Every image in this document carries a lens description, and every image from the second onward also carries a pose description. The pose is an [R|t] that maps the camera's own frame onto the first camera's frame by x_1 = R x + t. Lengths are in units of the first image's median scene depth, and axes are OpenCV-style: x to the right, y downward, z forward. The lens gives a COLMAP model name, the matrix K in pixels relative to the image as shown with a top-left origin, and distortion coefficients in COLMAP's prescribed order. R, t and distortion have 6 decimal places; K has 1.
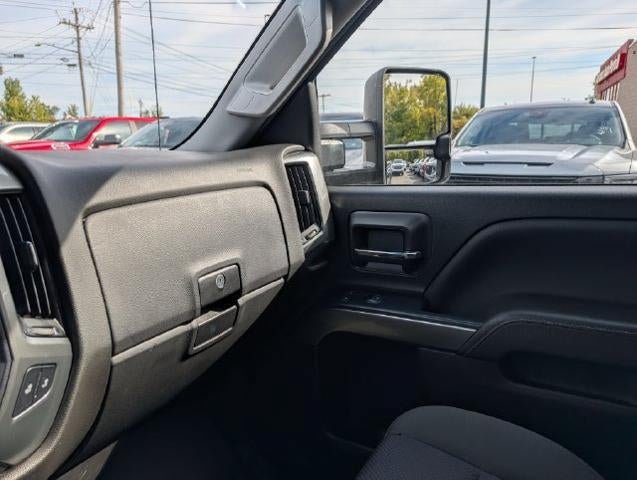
lens RADIAL K [[477.2, 0, 318.5], [0, 477.2, 240.0], [0, 0, 1]] dist [-0.014314, 0.004179]
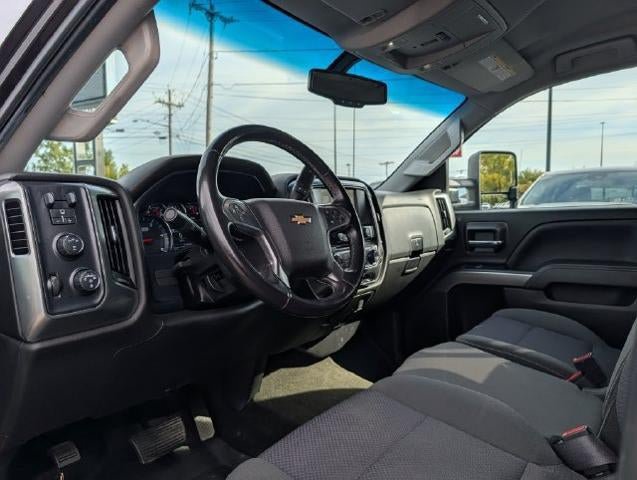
lens RADIAL K [[477.2, 0, 318.5], [0, 477.2, 240.0], [0, 0, 1]] dist [-0.014314, 0.004179]
pose [[0.991692, 0.012144, -0.128059, -0.248029], [-0.029054, 0.990953, -0.131025, 0.251787], [0.125310, 0.133657, 0.983073, -0.882389]]
